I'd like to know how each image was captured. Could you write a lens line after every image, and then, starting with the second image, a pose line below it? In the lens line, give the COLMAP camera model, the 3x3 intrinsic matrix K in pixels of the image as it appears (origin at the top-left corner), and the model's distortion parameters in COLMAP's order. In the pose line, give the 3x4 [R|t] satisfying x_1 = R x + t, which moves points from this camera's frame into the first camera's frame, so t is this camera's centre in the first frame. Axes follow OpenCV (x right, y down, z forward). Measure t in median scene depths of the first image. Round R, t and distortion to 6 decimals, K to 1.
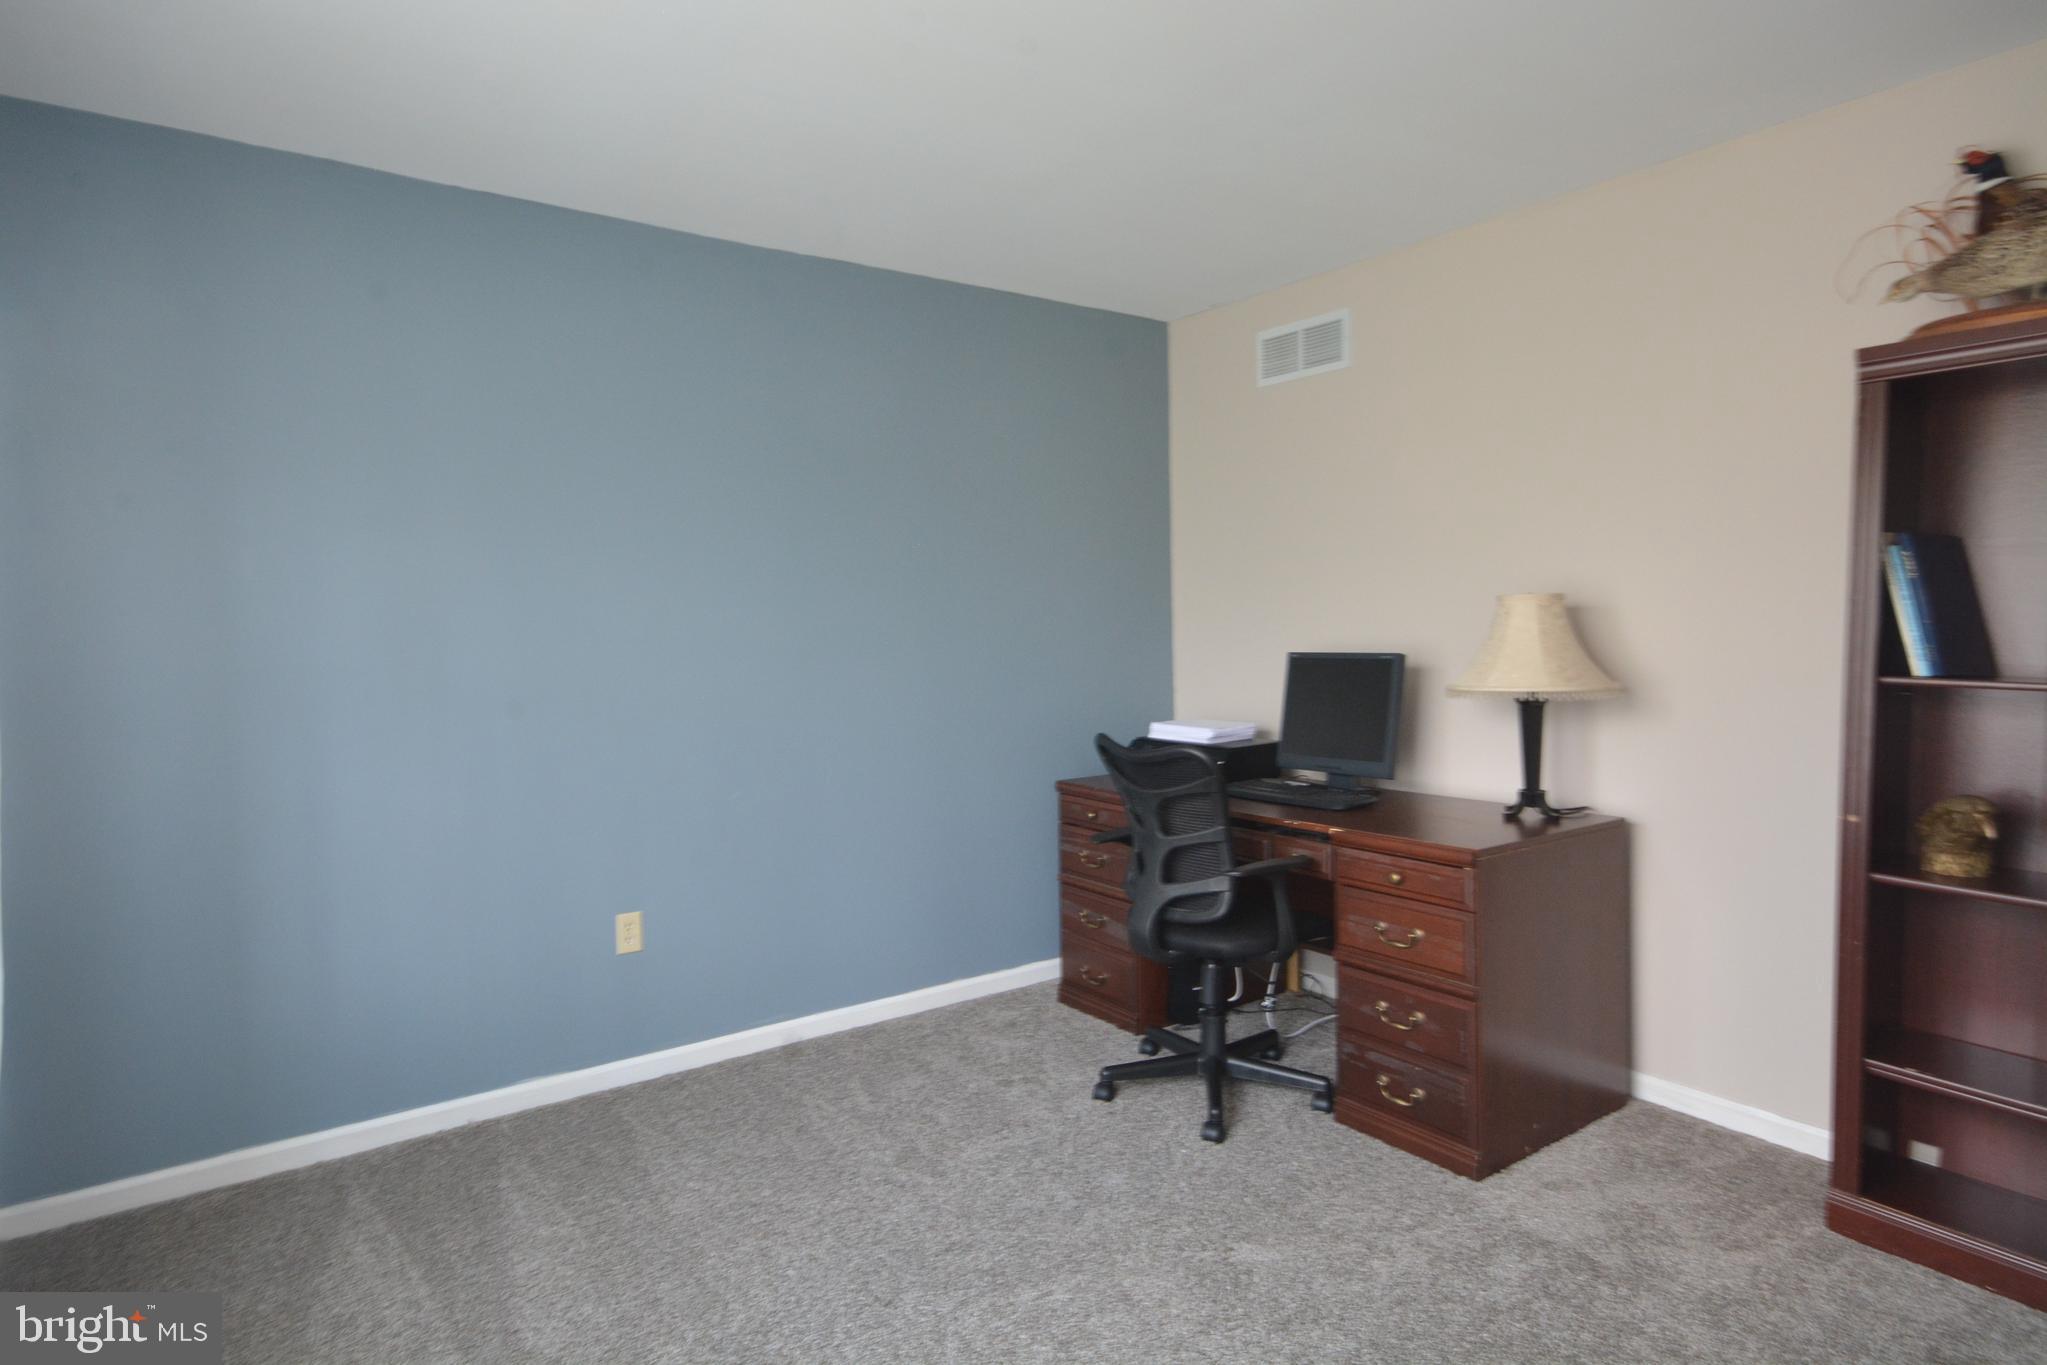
lens RADIAL K [[1125.4, 0, 945.2], [0, 1125.4, 660.5], [0, 0, 1]] dist [0.016021, 0.003595]
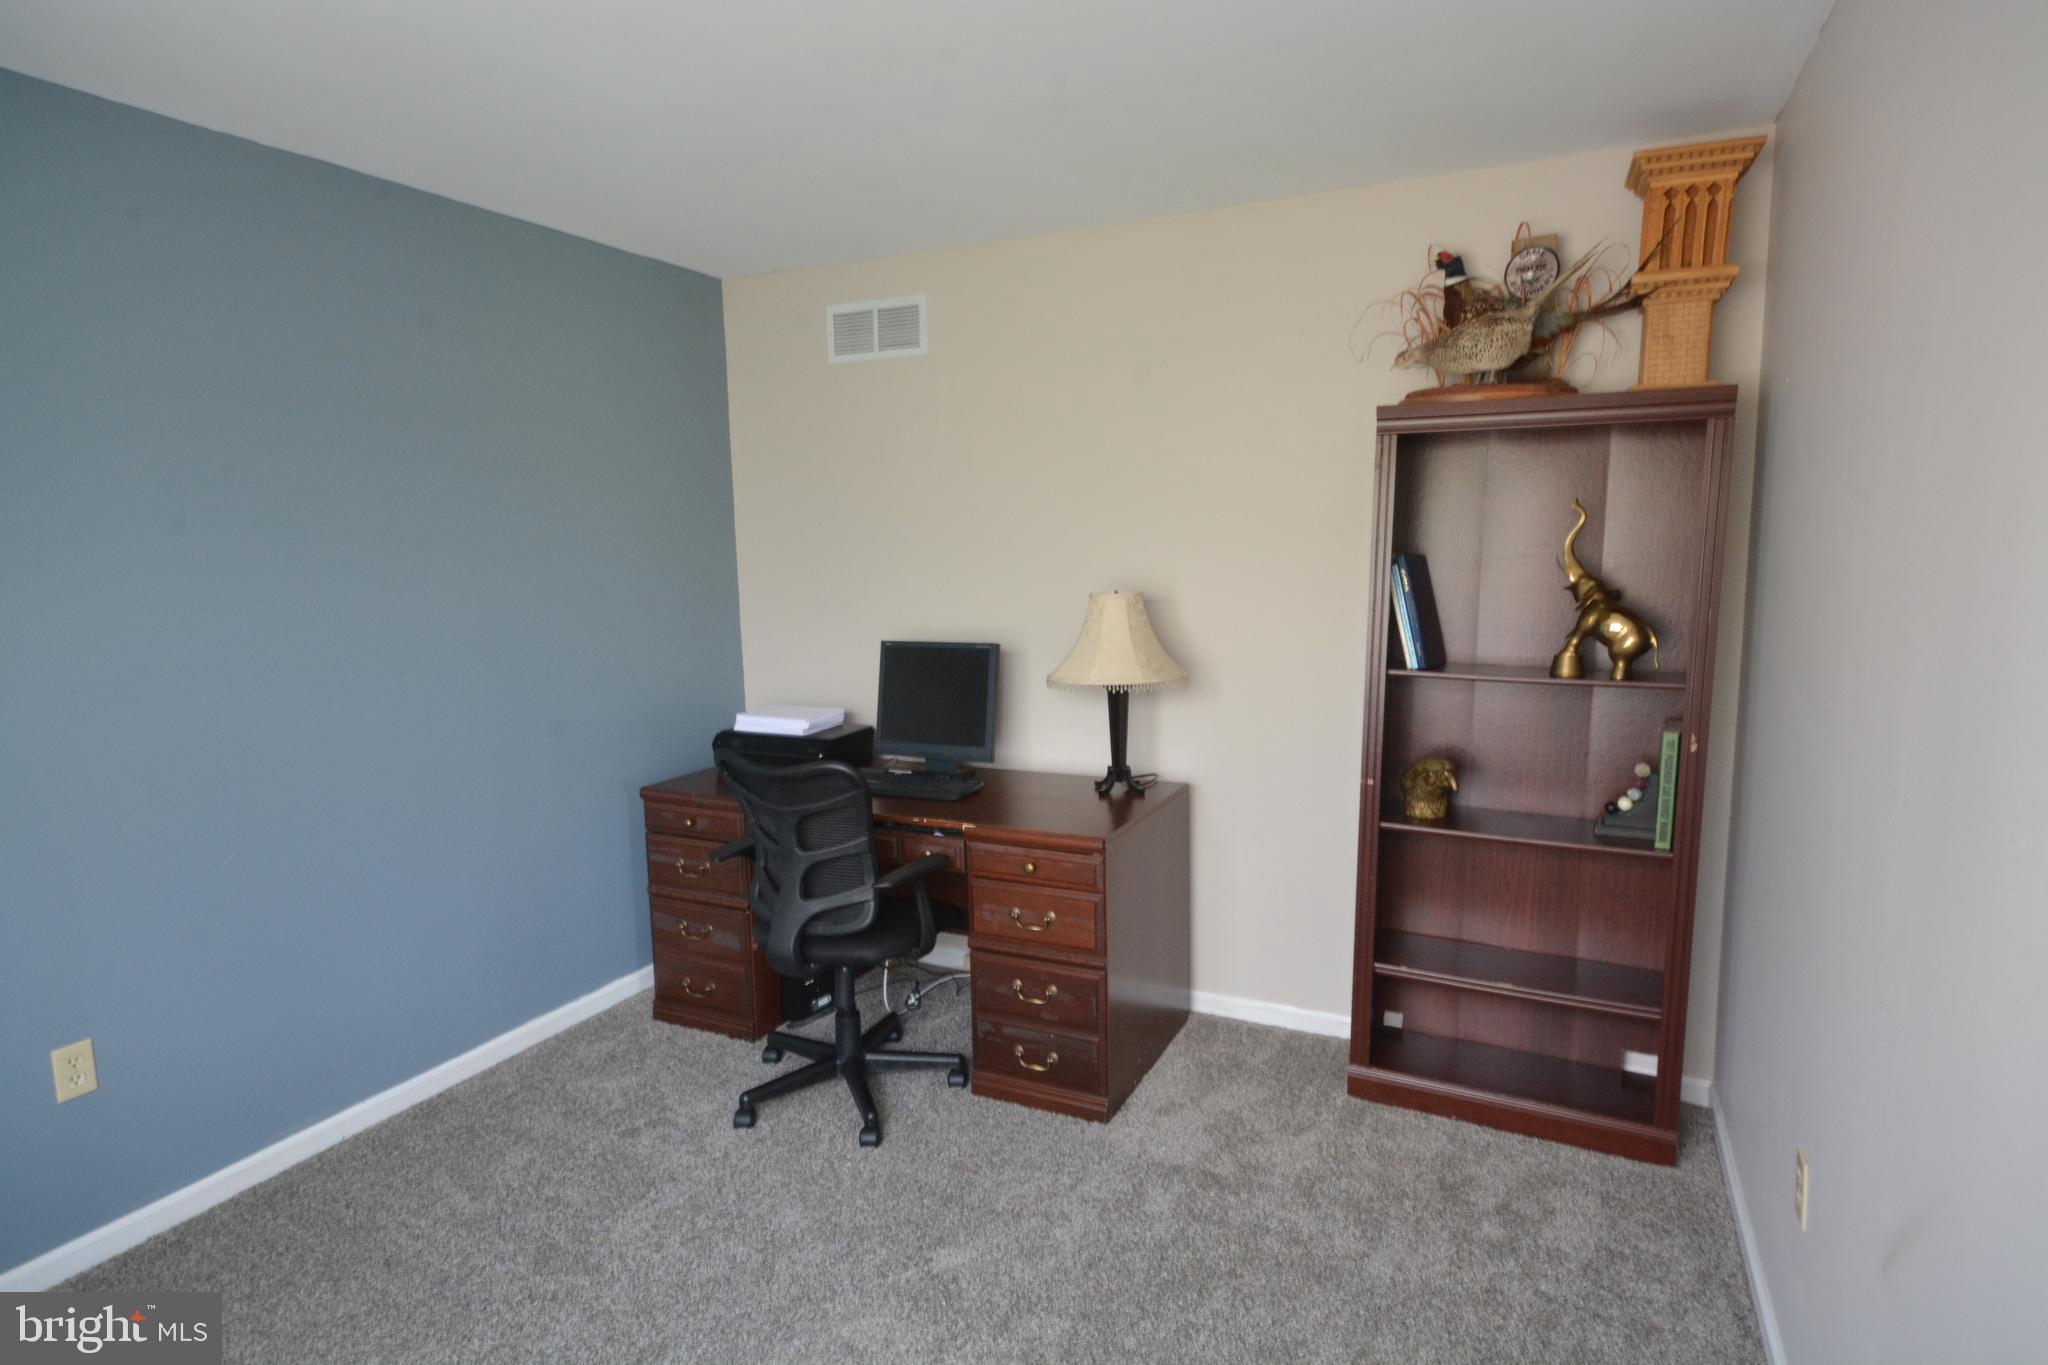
lens RADIAL K [[1125.9, 0, 989.6], [0, 1125.9, 684.9], [0, 0, 1]] dist [0.016021, 0.003595]
pose [[0.869387, -0.073379, 0.488653, -0.138394], [0.029930, 0.994917, 0.096152, -0.080485], [-0.493225, -0.068968, 0.867164, 0.103475]]
